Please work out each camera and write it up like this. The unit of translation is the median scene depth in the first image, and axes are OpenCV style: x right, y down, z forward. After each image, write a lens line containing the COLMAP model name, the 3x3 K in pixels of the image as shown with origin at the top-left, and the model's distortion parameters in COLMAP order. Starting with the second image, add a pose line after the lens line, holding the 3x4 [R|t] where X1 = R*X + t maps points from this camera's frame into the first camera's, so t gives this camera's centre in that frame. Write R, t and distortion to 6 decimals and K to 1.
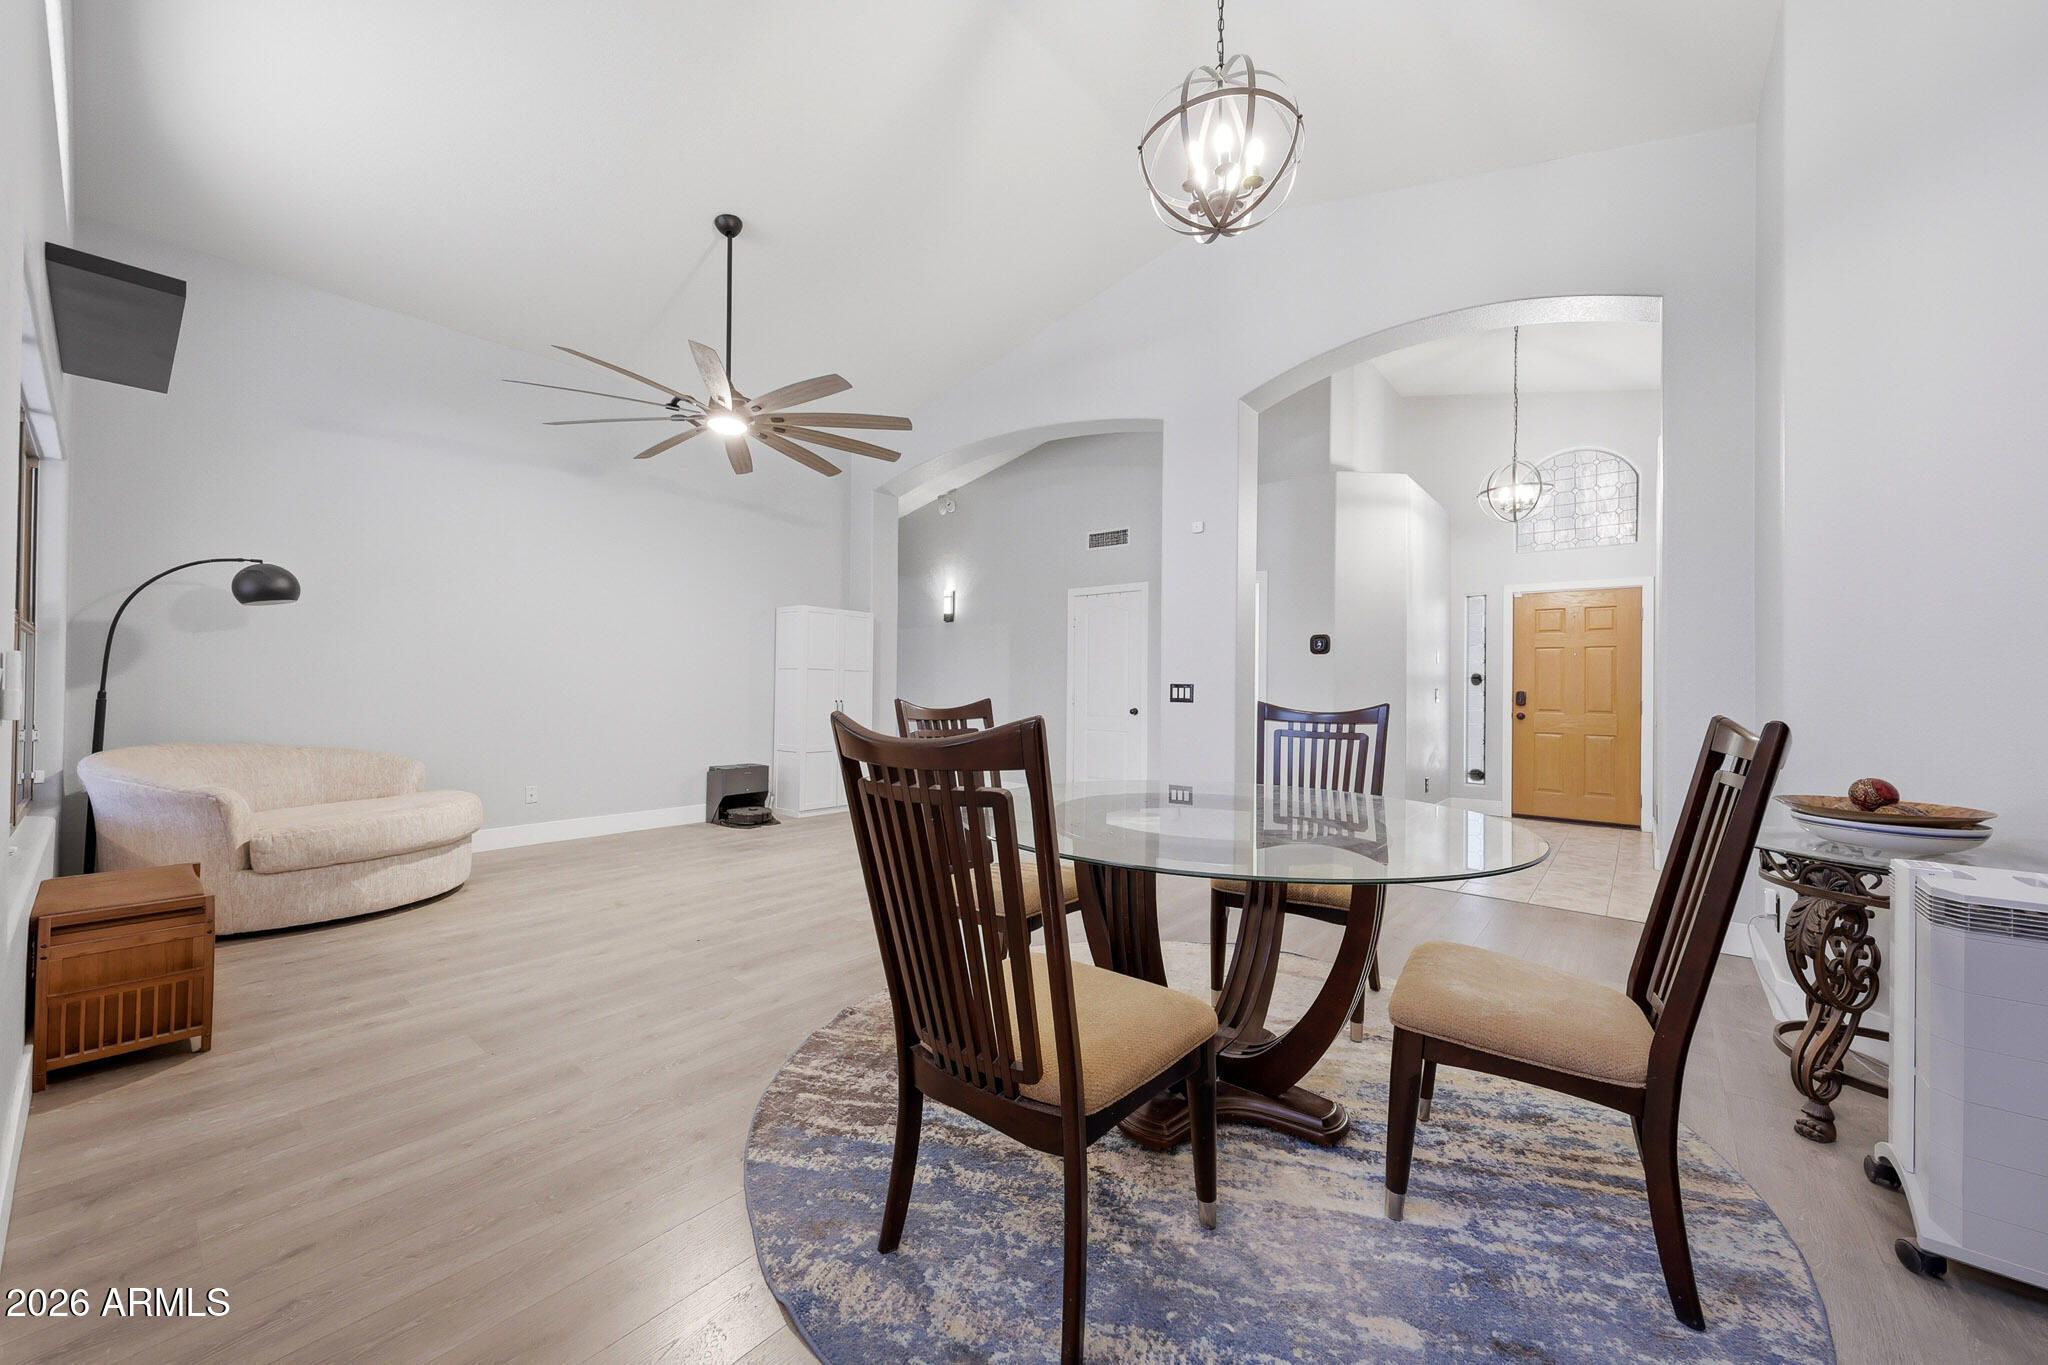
lens RADIAL K [[754.1, 0, 1031.7], [0, 754.1, 684.6], [0, 0, 1]] dist [-0.002796, -0.000220]
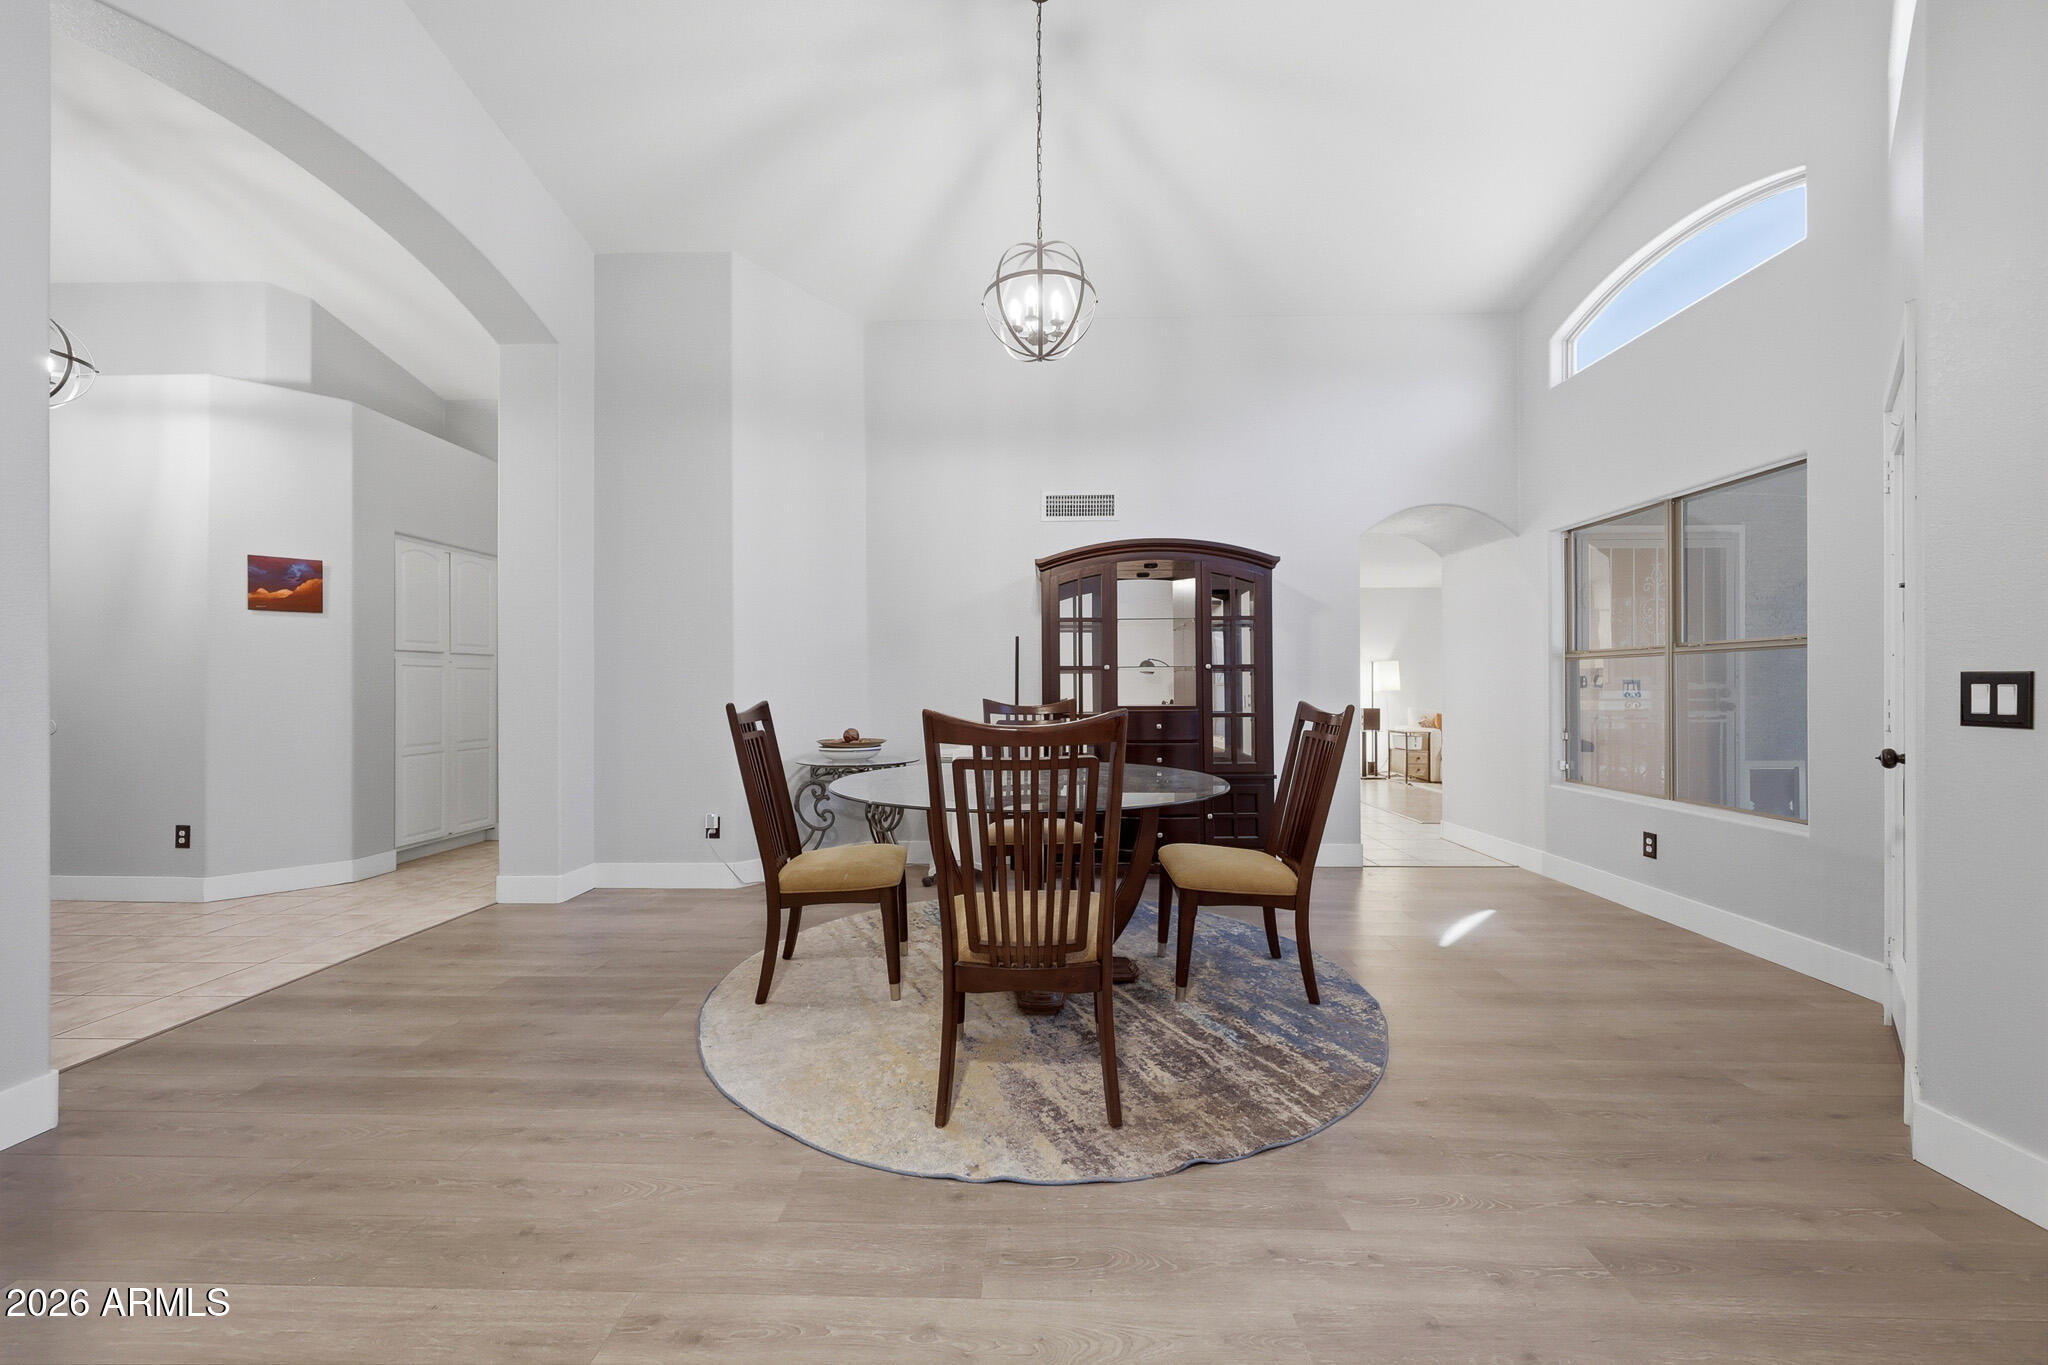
lens RADIAL K [[754.1, 0, 1019.1], [0, 754.1, 687.9], [0, 0, 1]] dist [-0.002796, -0.000220]
pose [[-0.604593, -0.011399, 0.796453, -0.892118], [-0.011469, 0.999919, 0.005605, -0.004530], [-0.796452, -0.005746, -0.604674, 1.992584]]
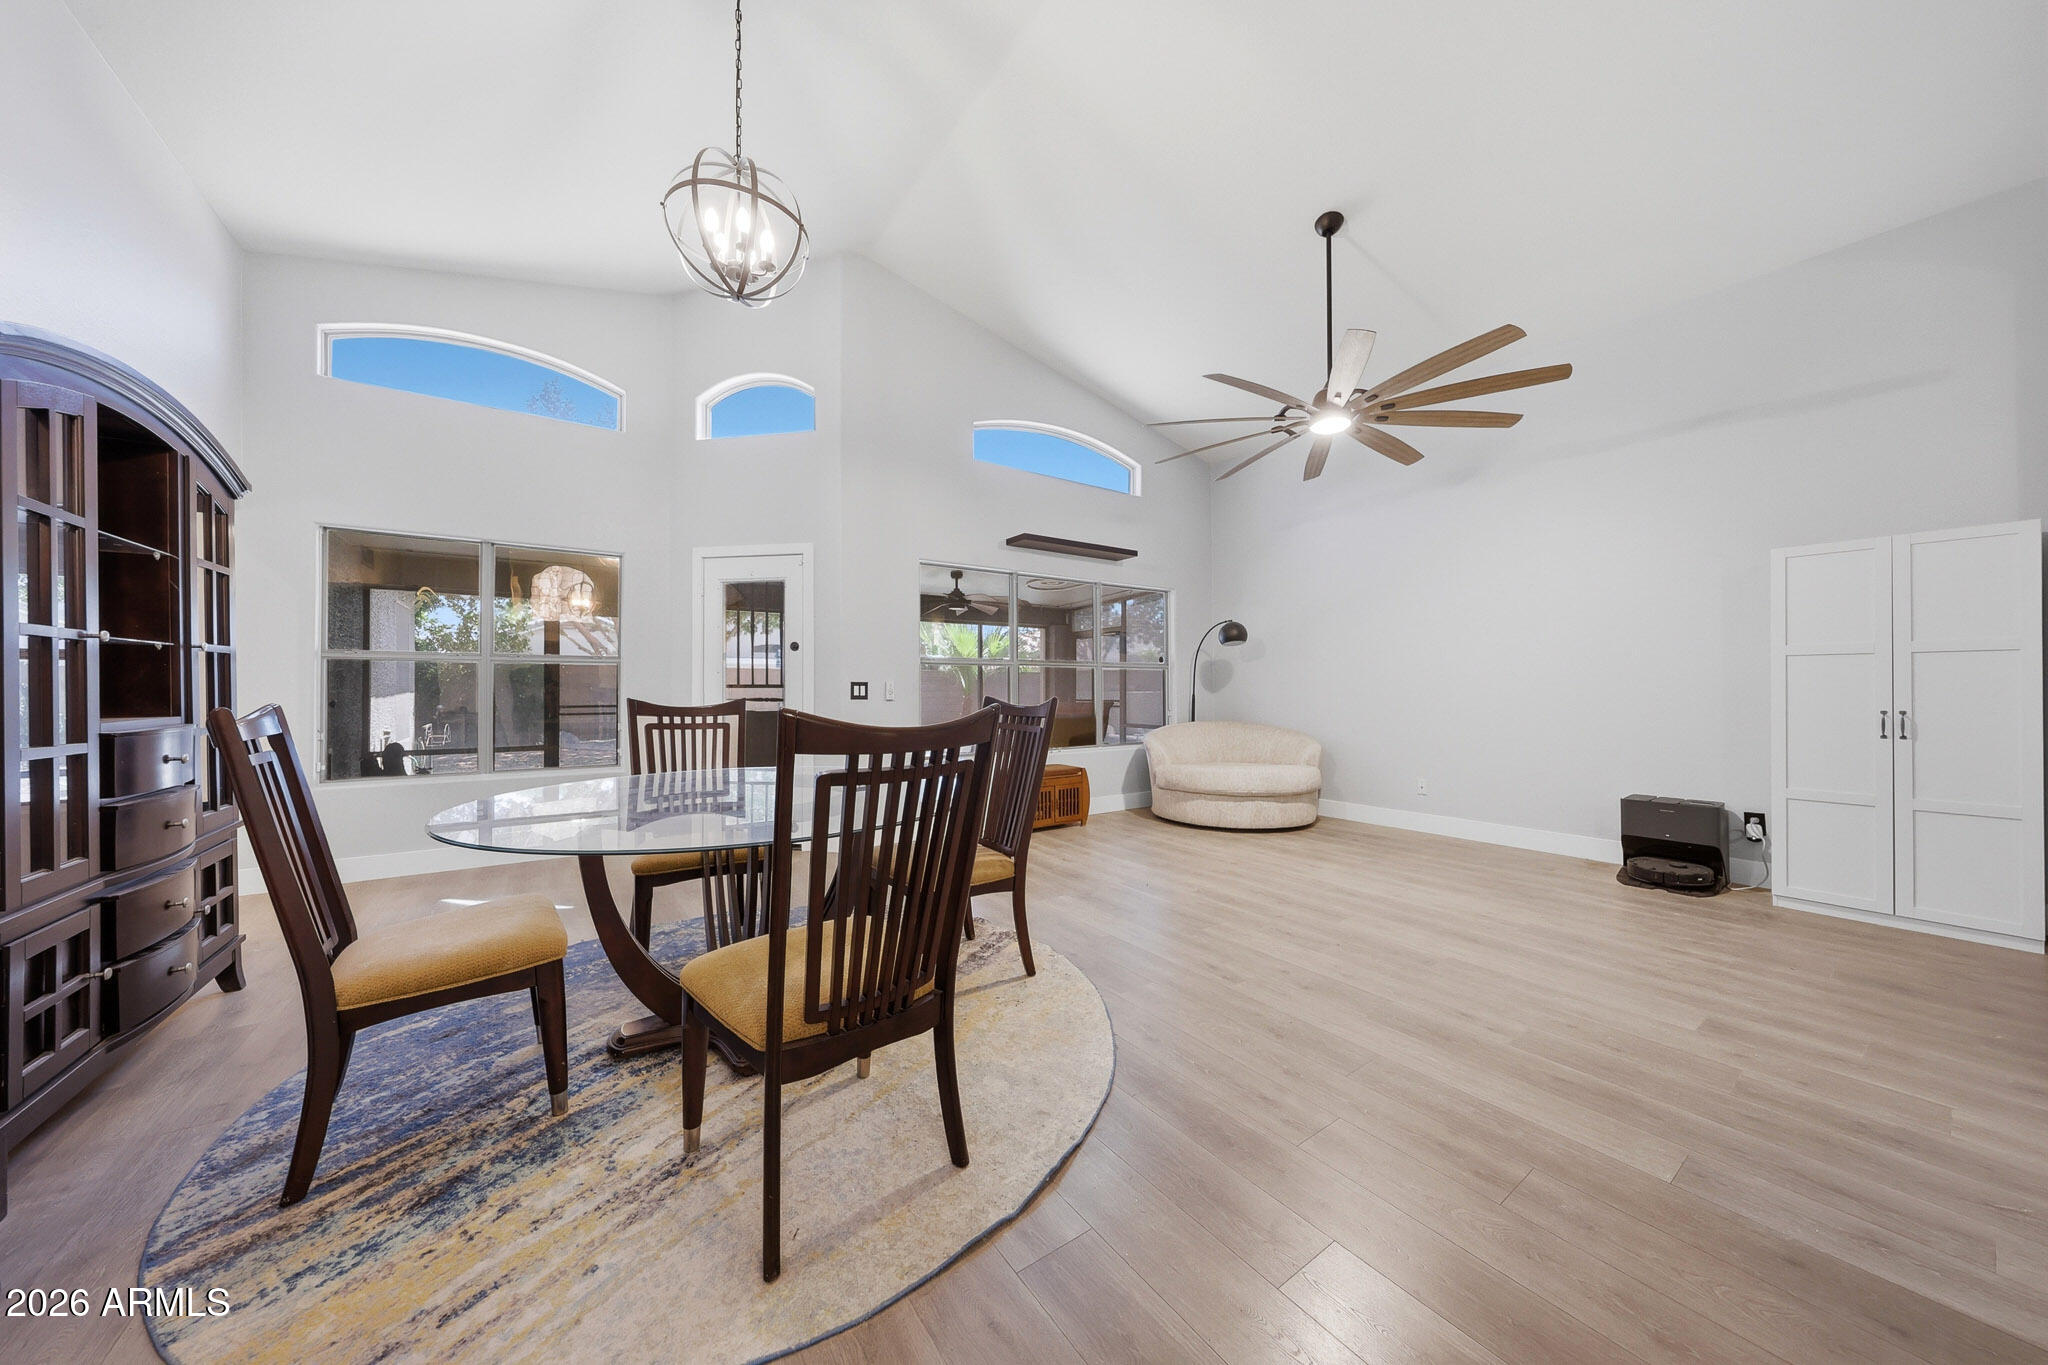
lens RADIAL K [[672.7, 0, 1017.4], [0, 672.7, 688.7], [0, 0, 1]] dist [0.001734, -0.000023]
pose [[-0.285291, -0.011571, -0.958371, 1.204095], [0.005335, 0.999892, -0.013661, 0.027352], [0.958426, -0.009010, -0.285198, 1.833959]]
